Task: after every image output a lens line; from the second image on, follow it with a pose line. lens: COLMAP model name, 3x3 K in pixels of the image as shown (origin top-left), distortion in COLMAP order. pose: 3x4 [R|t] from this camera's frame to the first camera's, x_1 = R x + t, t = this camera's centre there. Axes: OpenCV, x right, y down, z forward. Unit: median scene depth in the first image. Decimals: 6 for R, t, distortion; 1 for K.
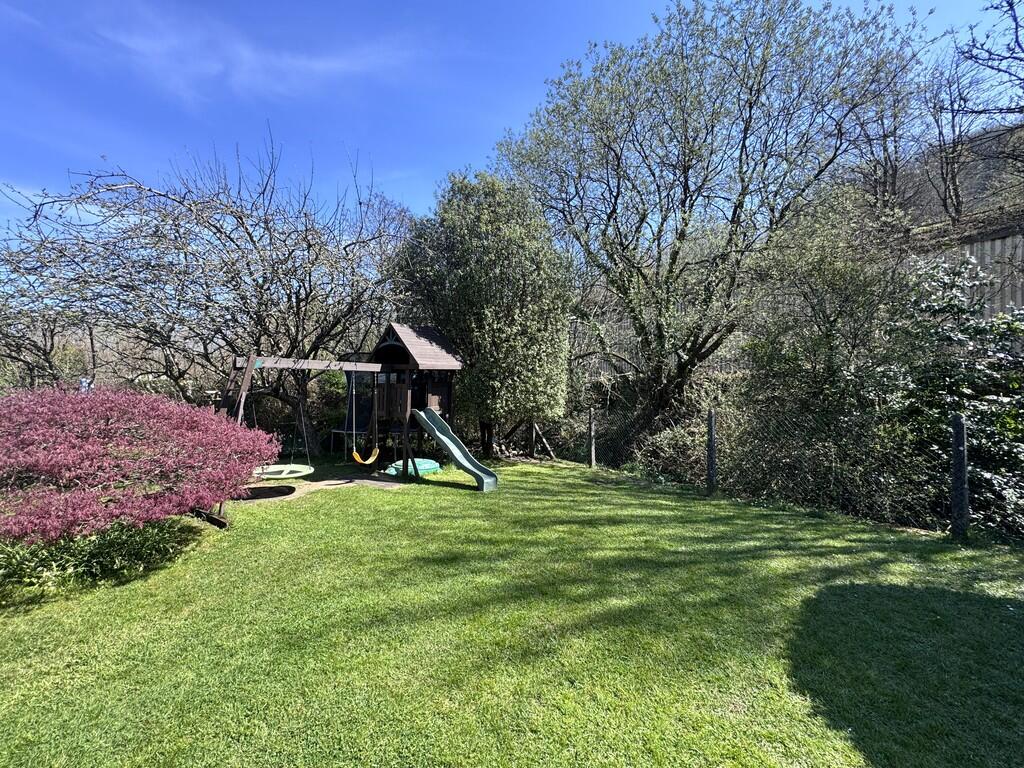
lens RADIAL K [[409.4, 0, 513.6], [0, 409.4, 380.6], [0, 0, 1]] dist [-0.000609, 0.000417]
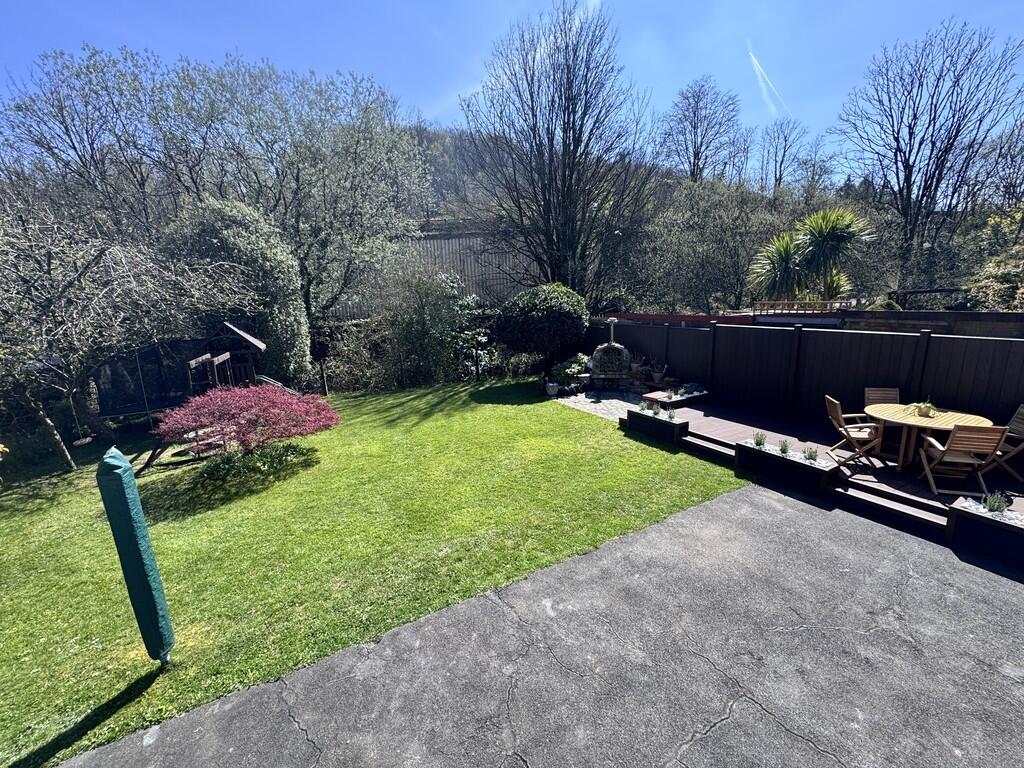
lens RADIAL K [[409.4, 0, 511.5], [0, 409.4, 384.0], [0, 0, 1]] dist [-0.000609, 0.000417]
pose [[0.483086, -0.204427, 0.851374, -0.971080], [0.044613, 0.976846, 0.209240, -0.166538], [-0.874436, -0.063098, 0.481020, -0.527066]]
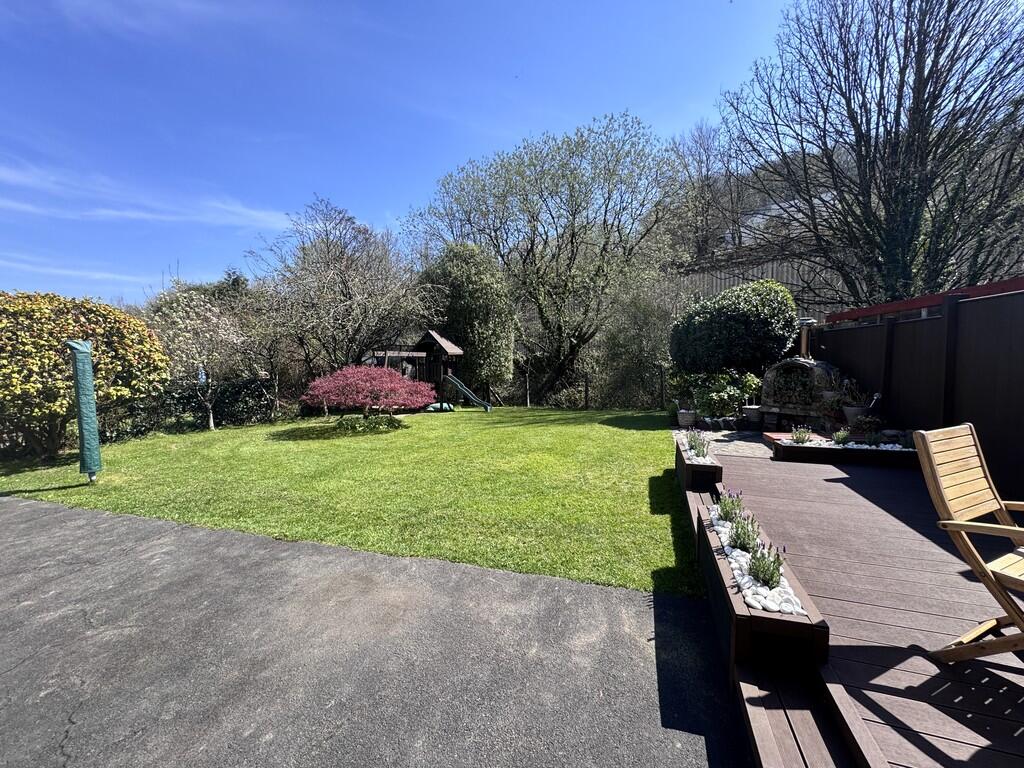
lens RADIAL K [[409.4, 0, 513.3], [0, 409.4, 386.6], [0, 0, 1]] dist [-0.000609, 0.000417]
pose [[0.969027, -0.041439, 0.243454, -0.350650], [0.025222, 0.997273, 0.069354, -0.003673], [-0.245664, -0.061065, 0.967430, -0.833031]]
